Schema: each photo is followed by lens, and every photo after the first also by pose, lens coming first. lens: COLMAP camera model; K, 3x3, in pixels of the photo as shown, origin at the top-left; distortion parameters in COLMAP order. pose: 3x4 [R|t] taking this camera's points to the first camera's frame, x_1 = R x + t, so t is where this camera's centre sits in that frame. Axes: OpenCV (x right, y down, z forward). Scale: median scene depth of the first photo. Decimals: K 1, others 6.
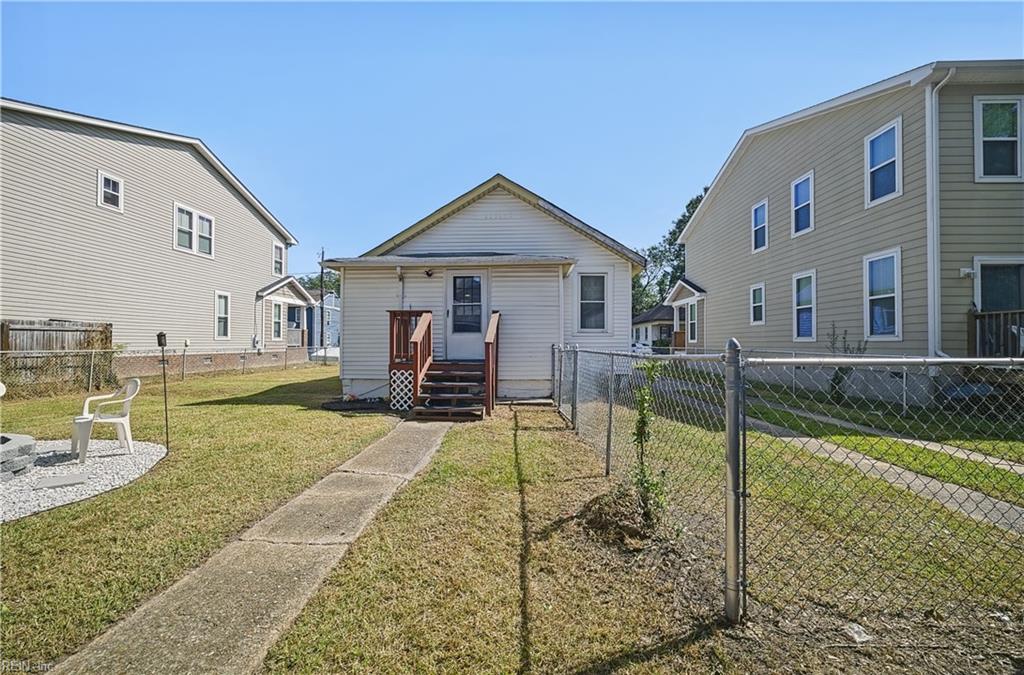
lens RADIAL K [[404.5, 0, 509.9], [0, 404.5, 339.1], [0, 0, 1]] dist [-0.013803, 0.000237]
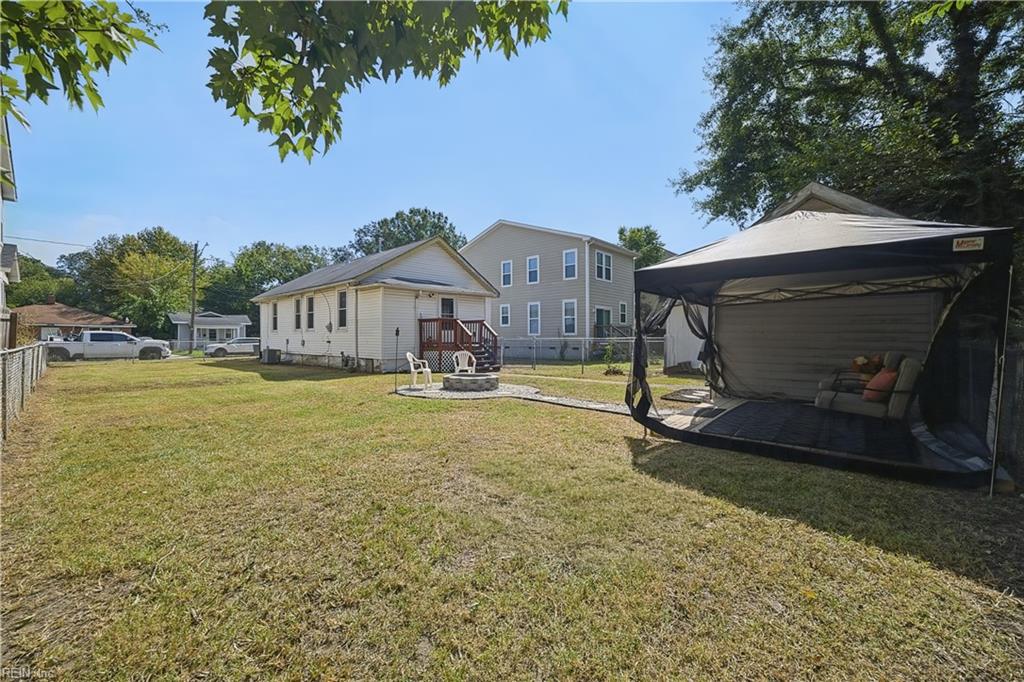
lens RADIAL K [[404.5, 0, 512.3], [0, 404.5, 336.1], [0, 0, 1]] dist [-0.013803, 0.000237]
pose [[0.637924, -0.001115, 0.770099, -1.121224], [-0.005041, 0.999971, 0.005624, -0.001828], [-0.770083, -0.007470, 0.637900, -0.306580]]
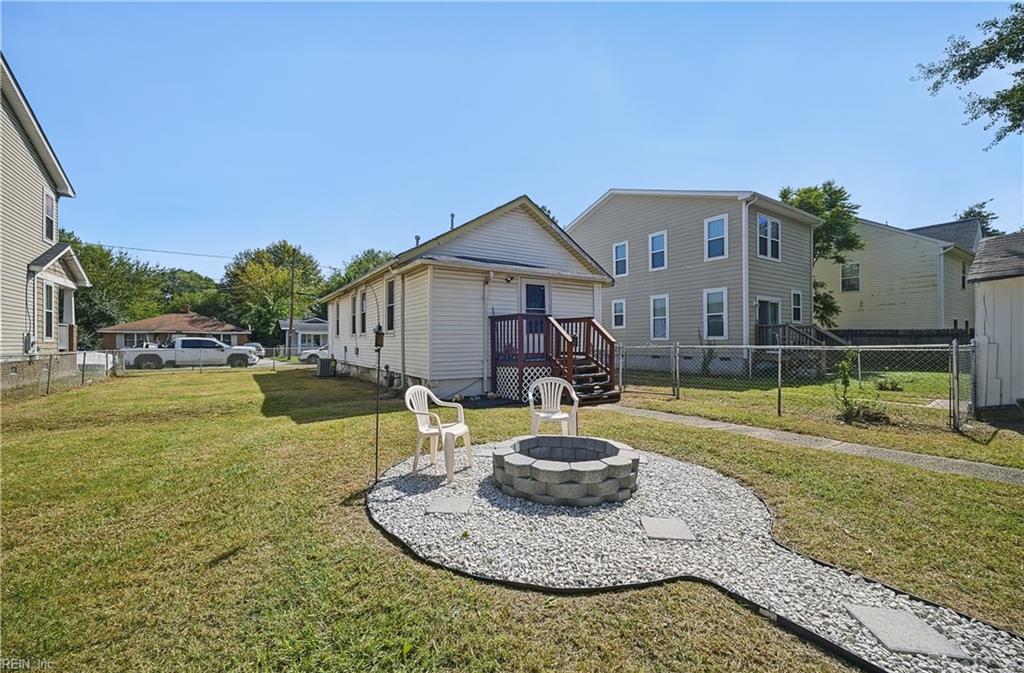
lens RADIAL K [[404.5, 0, 515.8], [0, 404.5, 340.8], [0, 0, 1]] dist [-0.013803, 0.000237]
pose [[0.808393, -0.004895, 0.588623, -0.724163], [0.000529, 0.999971, 0.007589, -0.003861], [-0.588643, -0.005824, 0.808372, 0.082703]]
